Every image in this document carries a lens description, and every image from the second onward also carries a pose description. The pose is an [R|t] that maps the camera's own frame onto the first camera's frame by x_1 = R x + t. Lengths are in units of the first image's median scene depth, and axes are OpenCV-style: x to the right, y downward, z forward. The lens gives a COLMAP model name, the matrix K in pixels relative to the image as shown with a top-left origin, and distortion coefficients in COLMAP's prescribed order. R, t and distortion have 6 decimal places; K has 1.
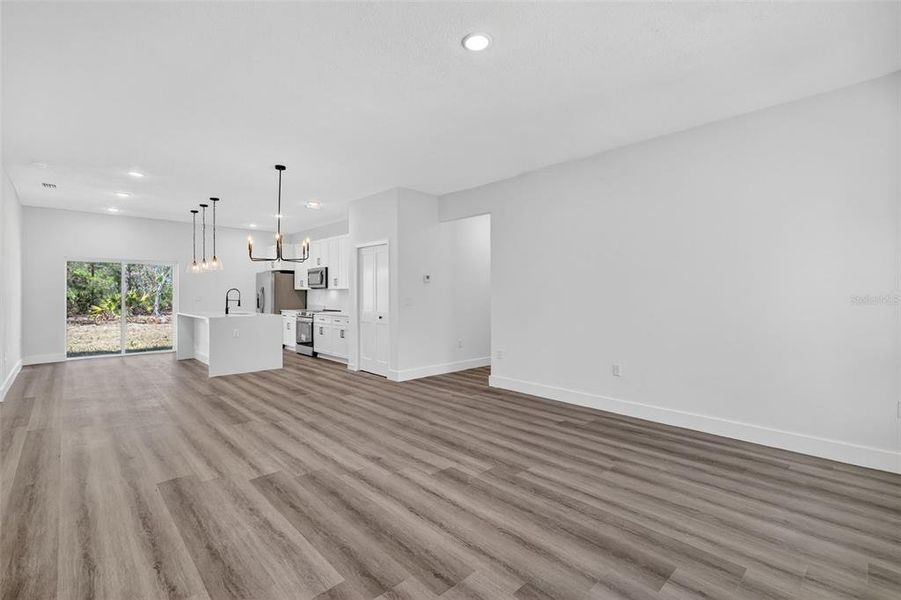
lens RADIAL K [[390.9, 0, 459.5], [0, 390.9, 296.1], [0, 0, 1]] dist [-0.017808, 0.004530]
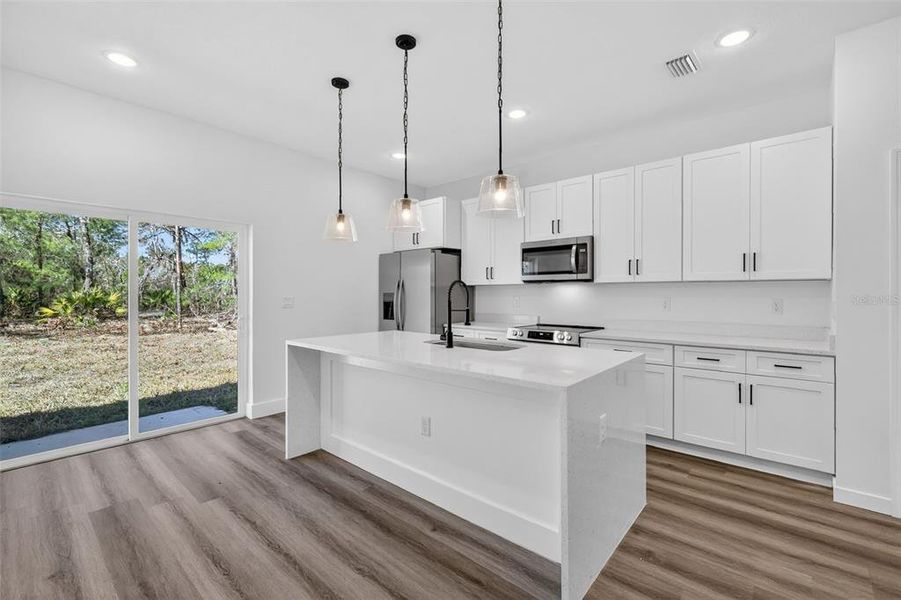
lens RADIAL K [[390.9, 0, 459.5], [0, 390.9, 296.1], [0, 0, 1]] dist [-0.017808, 0.004530]
pose [[0.997395, 0.003032, 0.072071, -0.524529], [-0.003148, 0.999994, 0.001490, -0.002658], [-0.072066, -0.001713, 0.997398, 0.532294]]
